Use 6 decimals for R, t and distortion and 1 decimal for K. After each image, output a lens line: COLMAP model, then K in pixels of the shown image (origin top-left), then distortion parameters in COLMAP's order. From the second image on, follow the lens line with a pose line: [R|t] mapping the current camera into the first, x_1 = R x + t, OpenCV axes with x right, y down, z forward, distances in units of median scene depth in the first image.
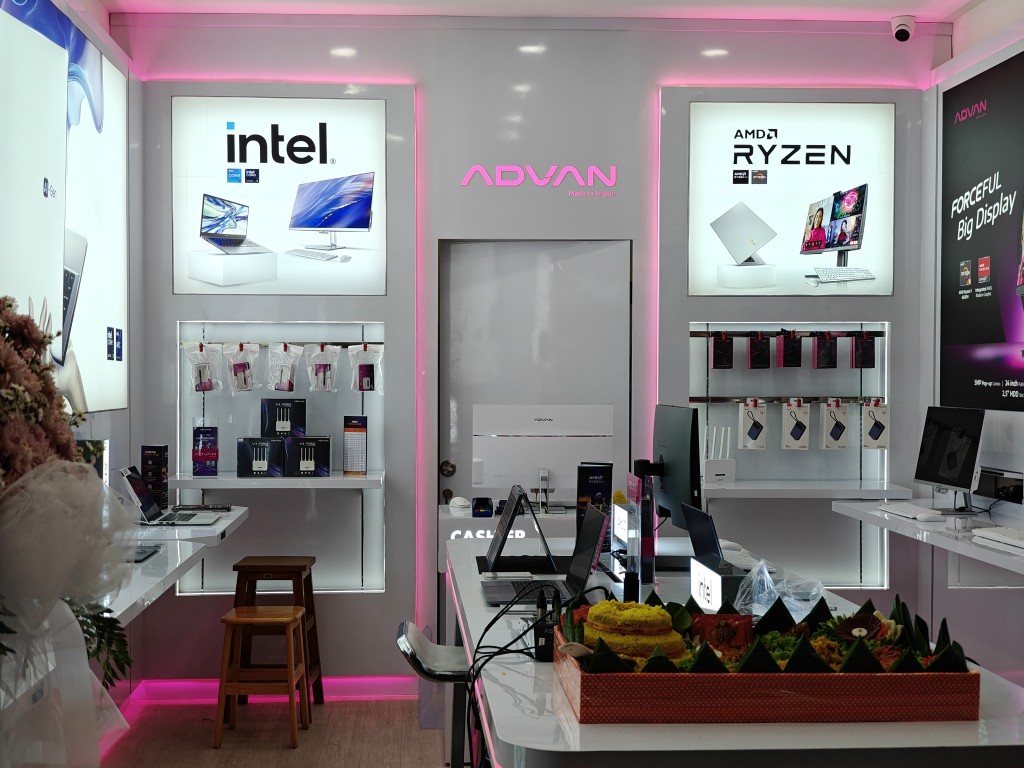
lens RADIAL K [[1409.4, 0, 503.2], [0, 1409.4, 386.9], [0, 0, 1]] dist [0.116505, 0.000000]
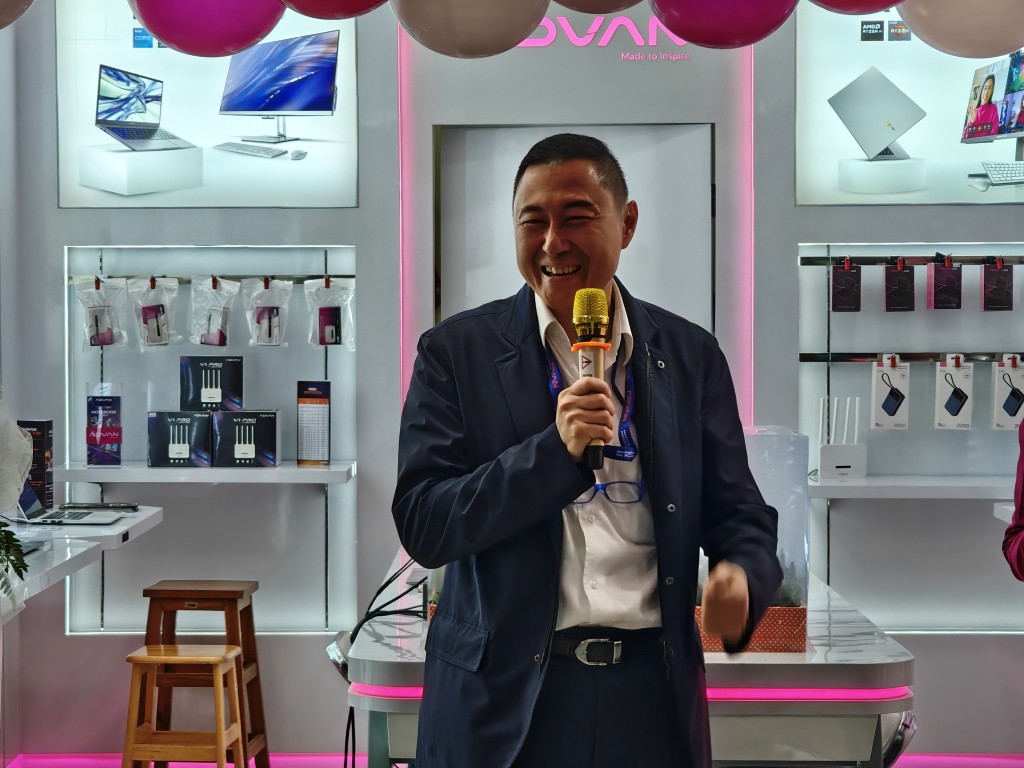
lens RADIAL K [[2682.1, 0, 416.1], [0, 2682.1, 420.3], [0, 0, 1]] dist [0.074836, 0.000000]
pose [[0.995219, 0.001292, -0.097658, 0.075282], [0.001663, 0.999544, 0.030166, 0.000144], [0.097652, -0.030184, 0.994763, -0.316198]]
